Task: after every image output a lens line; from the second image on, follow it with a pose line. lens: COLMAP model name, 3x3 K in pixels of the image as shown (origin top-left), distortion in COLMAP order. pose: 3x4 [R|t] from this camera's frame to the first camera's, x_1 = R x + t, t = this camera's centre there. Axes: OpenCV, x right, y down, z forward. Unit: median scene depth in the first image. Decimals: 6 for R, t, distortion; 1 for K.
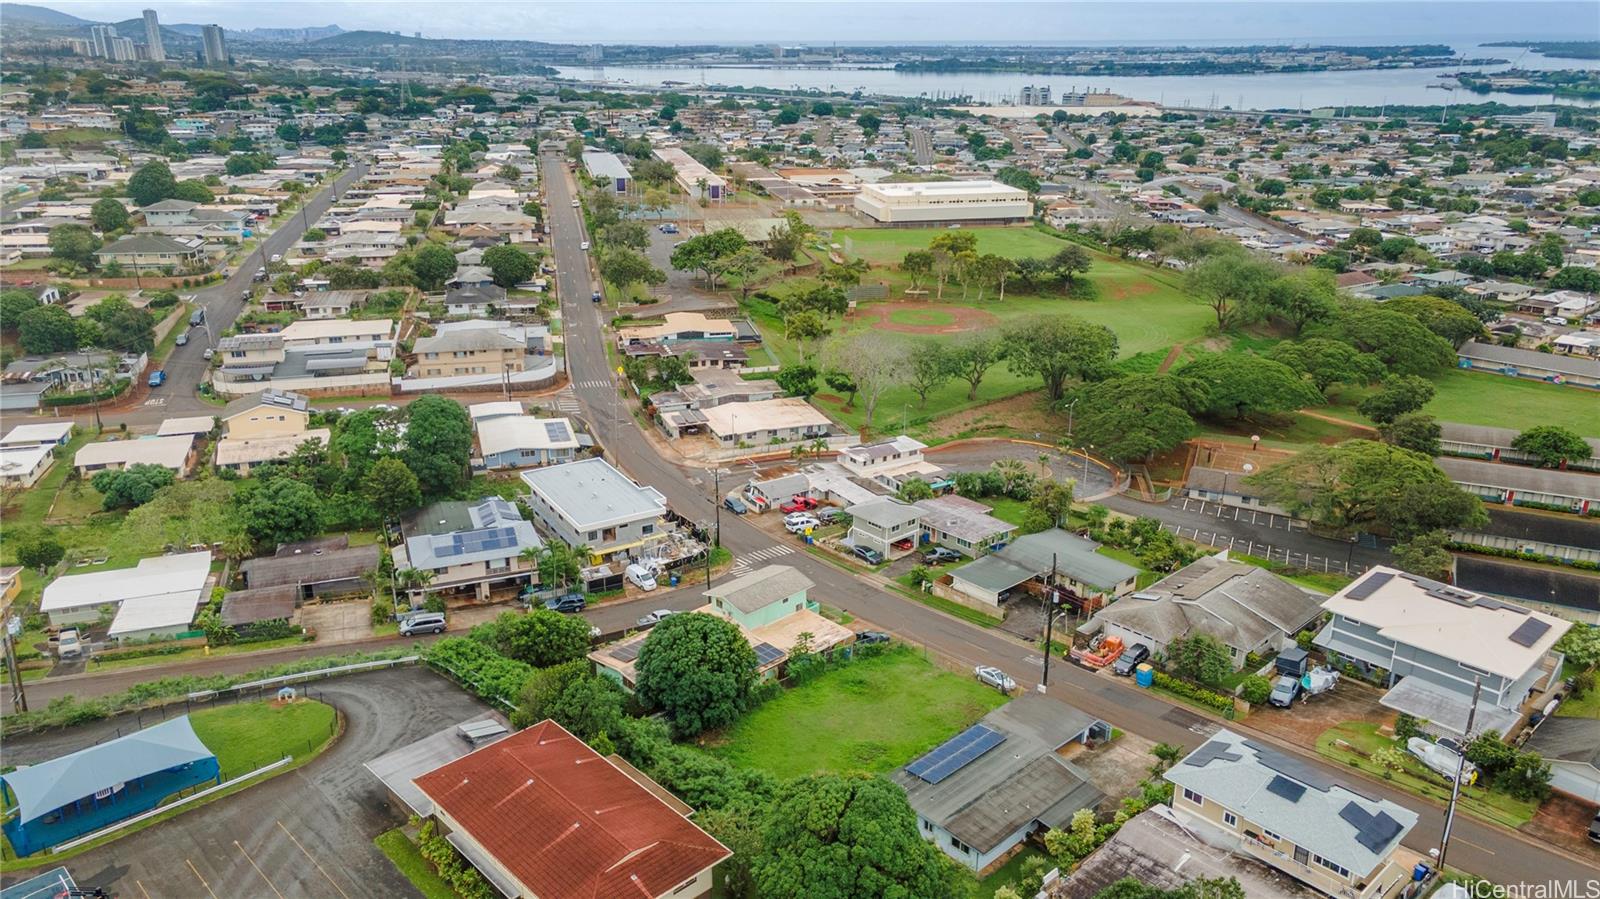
lens RADIAL K [[1172.8, 0, 786.1], [0, 1172.8, 448.4], [0, 0, 1]] dist [0.015820, 0.083993]
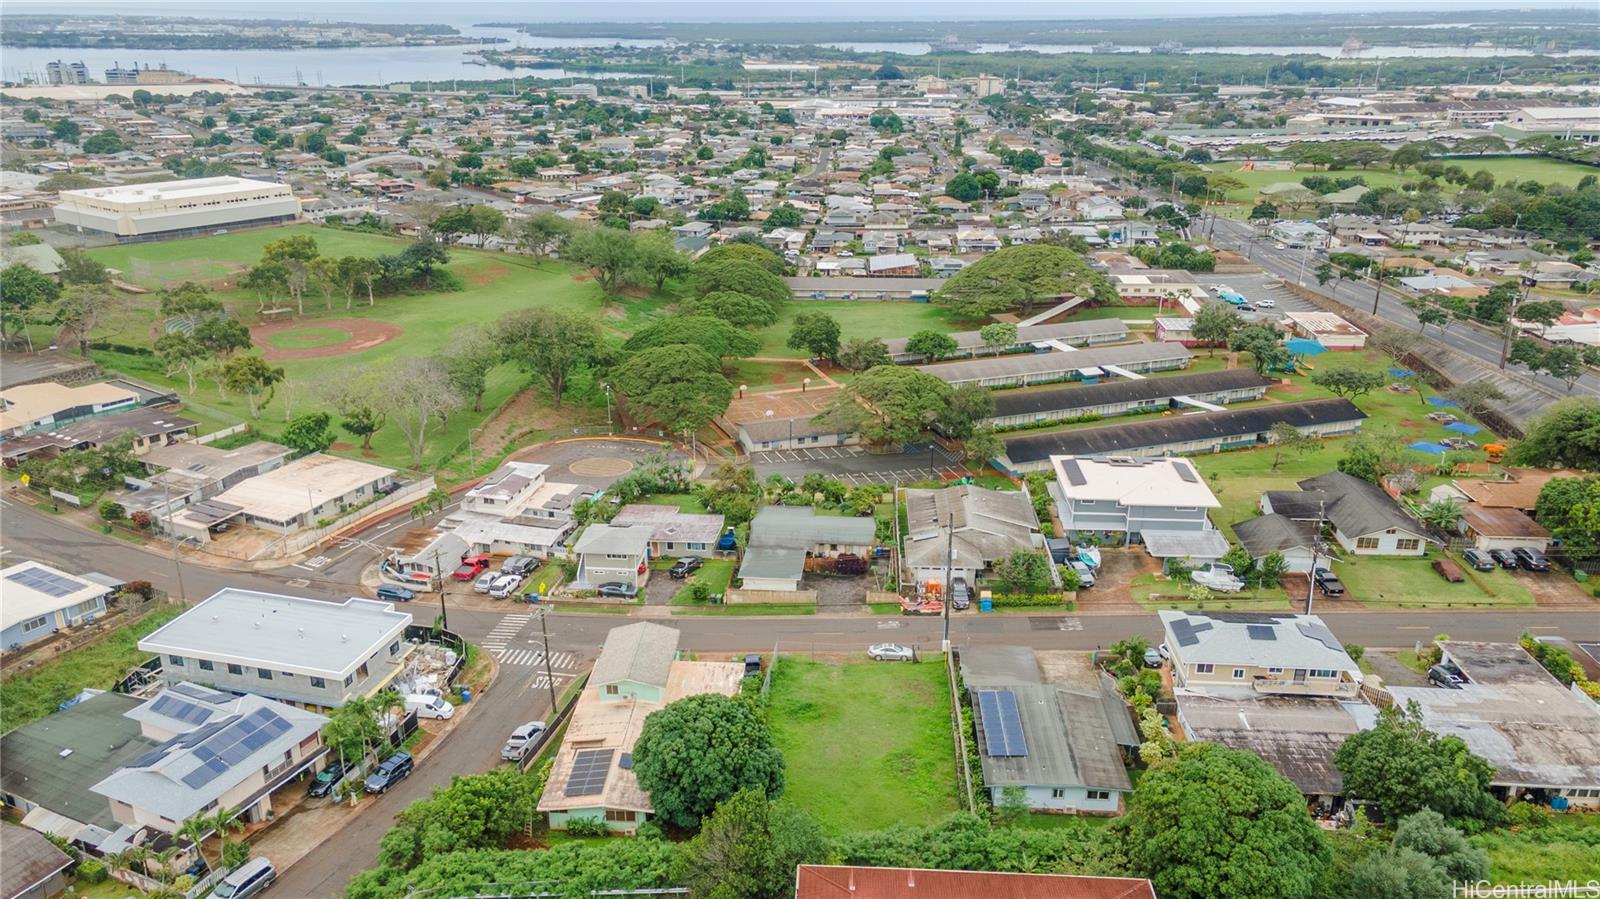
lens RADIAL K [[1172.8, 0, 786.1], [0, 1172.8, 448.4], [0, 0, 1]] dist [0.015820, 0.083993]
pose [[0.723262, -0.240898, 0.647195, -0.287956], [0.228589, 0.967866, 0.104801, -0.058838], [-0.651644, 0.072143, 0.755087, 0.160163]]
